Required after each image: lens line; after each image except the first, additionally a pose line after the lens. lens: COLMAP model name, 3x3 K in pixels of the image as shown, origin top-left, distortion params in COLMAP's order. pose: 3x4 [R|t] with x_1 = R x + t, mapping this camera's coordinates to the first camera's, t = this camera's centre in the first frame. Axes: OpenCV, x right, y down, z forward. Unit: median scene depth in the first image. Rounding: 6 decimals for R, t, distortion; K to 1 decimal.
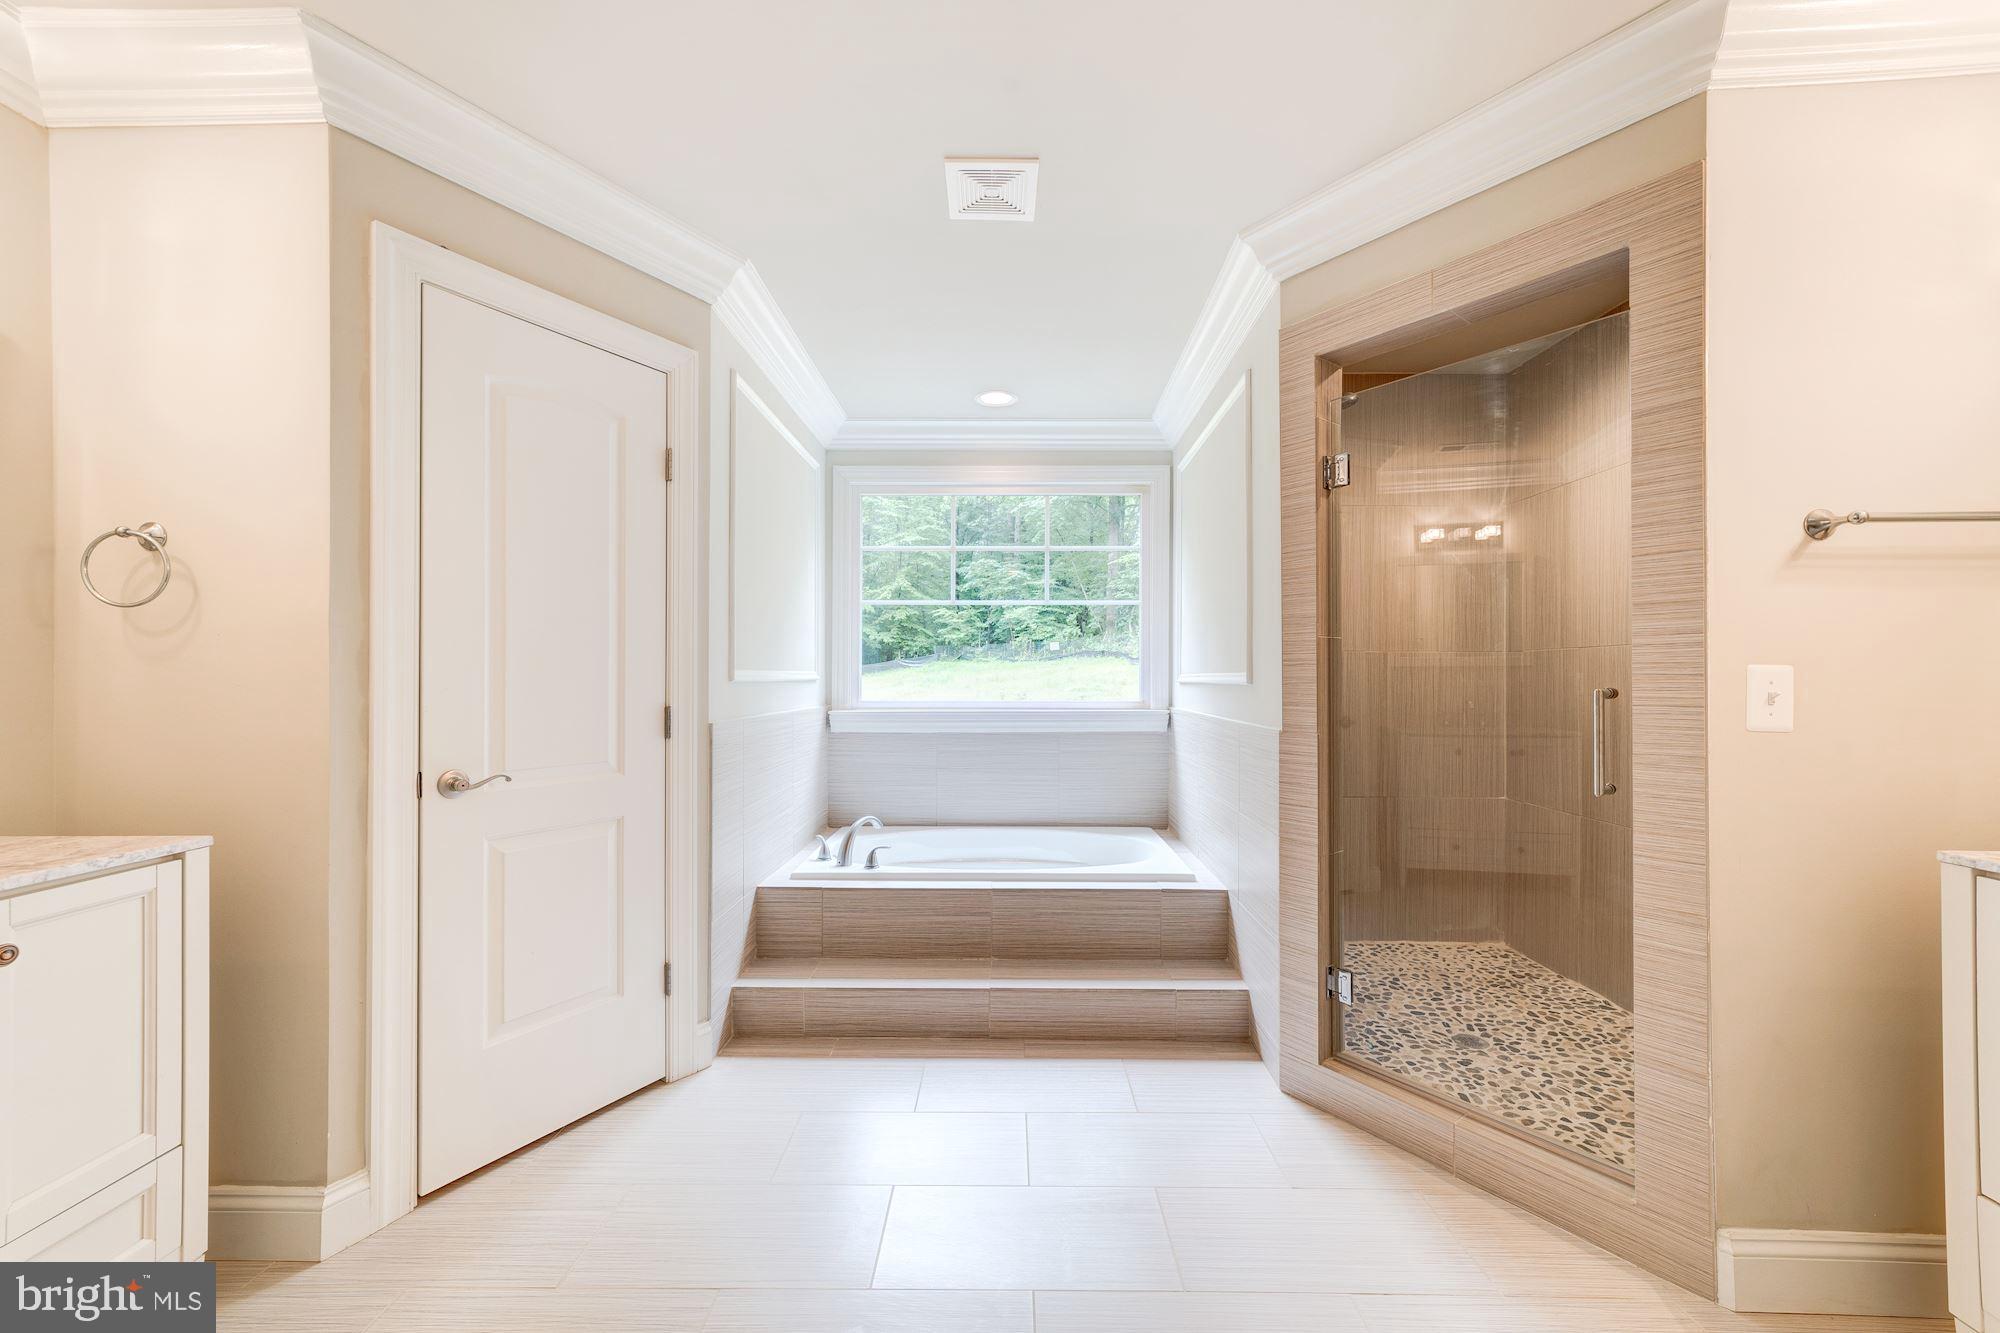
lens RADIAL K [[756.2, 0, 1005.1], [0, 756.2, 672.9], [0, 0, 1]] dist [-0.018588, 0.006573]
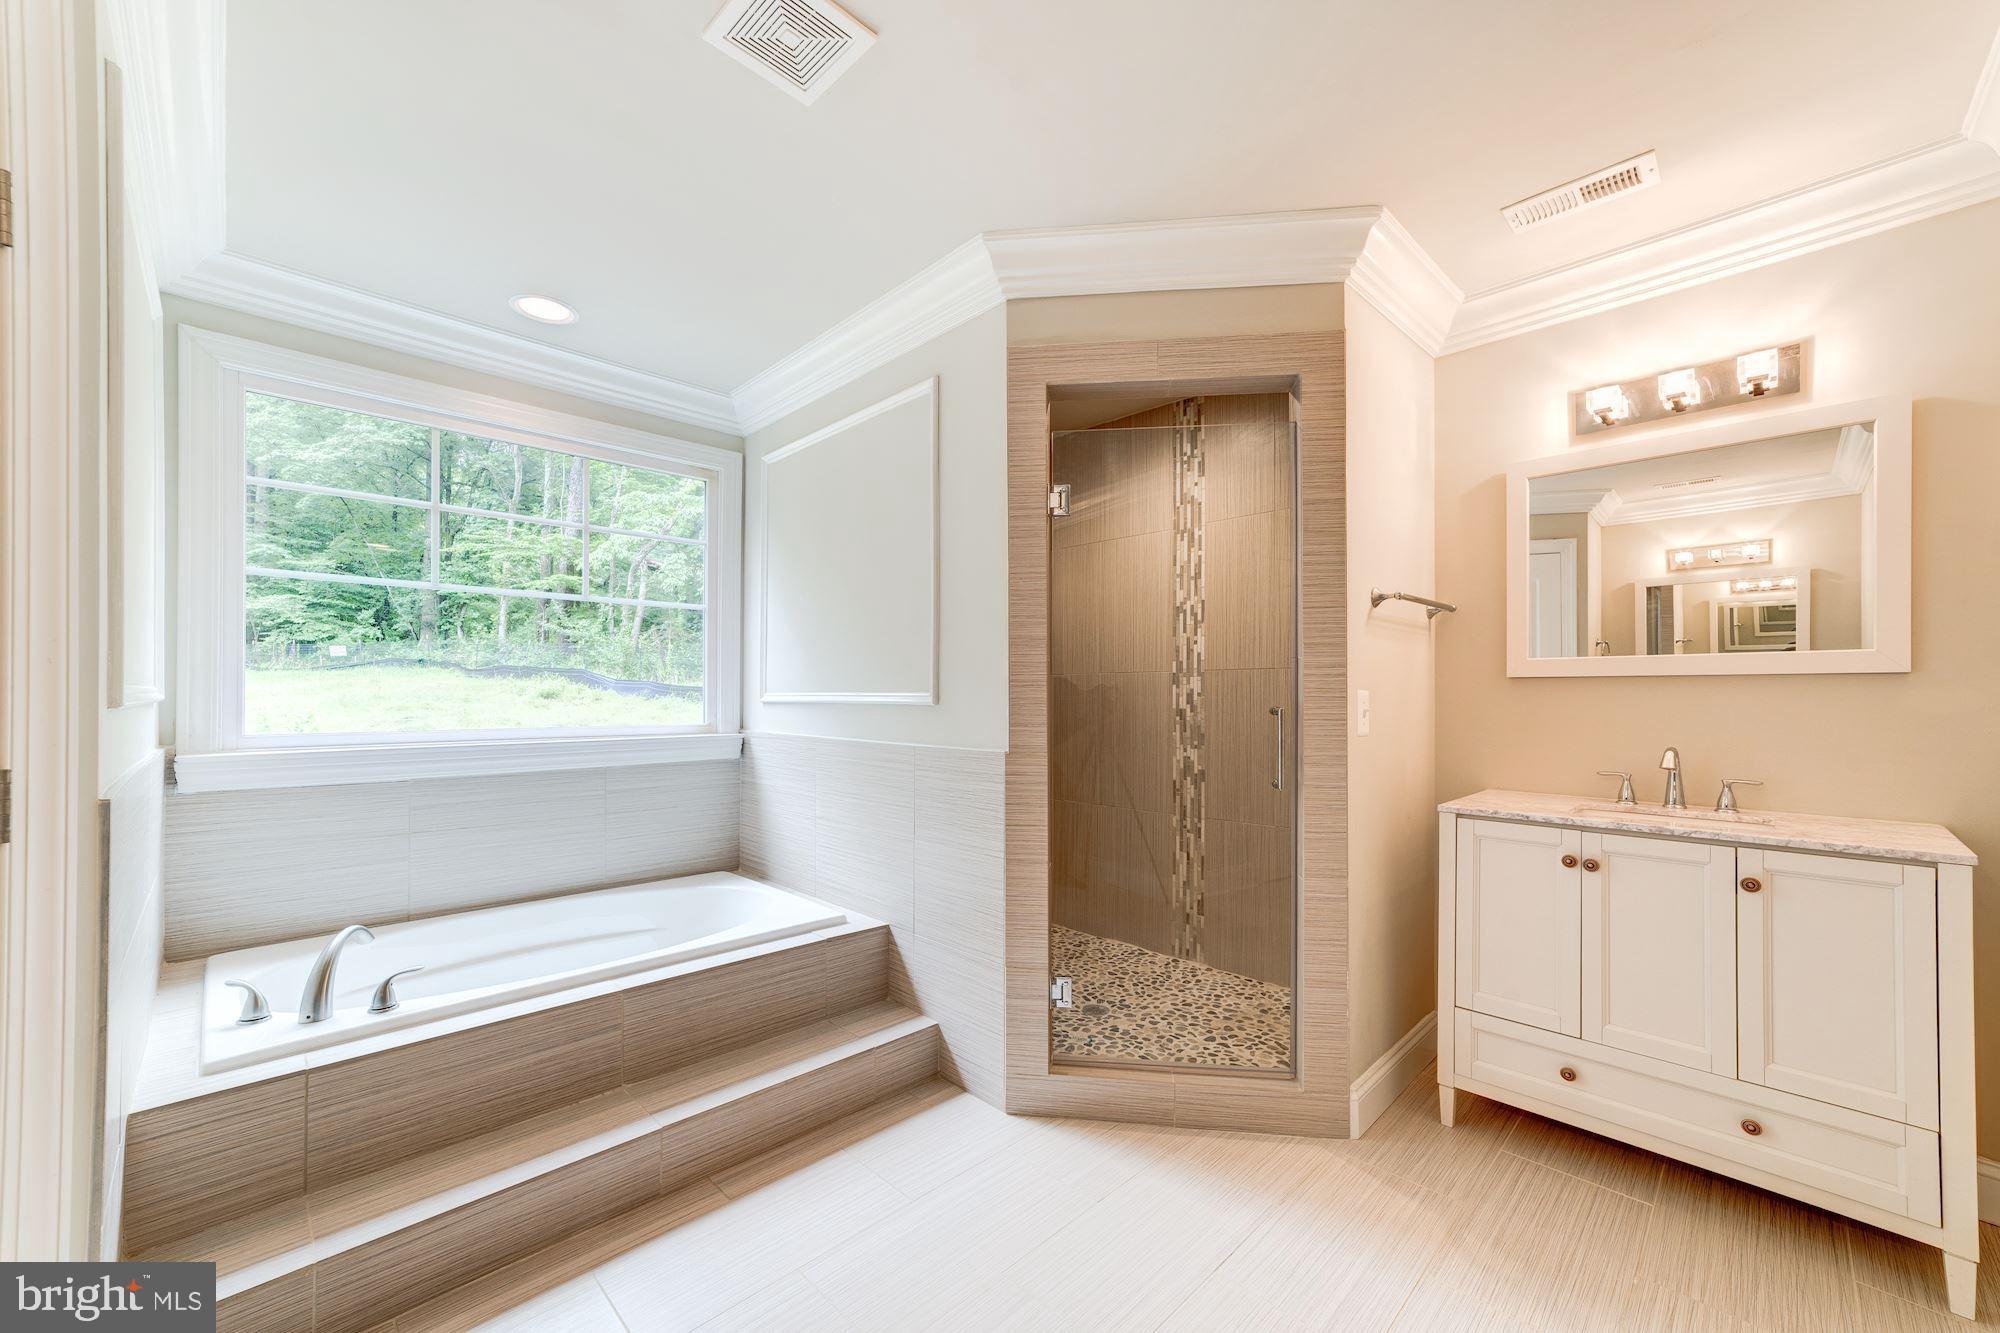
lens RADIAL K [[765.8, 0, 1003.5], [0, 765.8, 692.2], [0, 0, 1]] dist [-0.020607, 0.009574]
pose [[0.707267, 0.001673, 0.706945, -0.344333], [-0.005127, 0.999983, 0.002763, -0.004770], [-0.706928, -0.005578, 0.707263, 0.287359]]
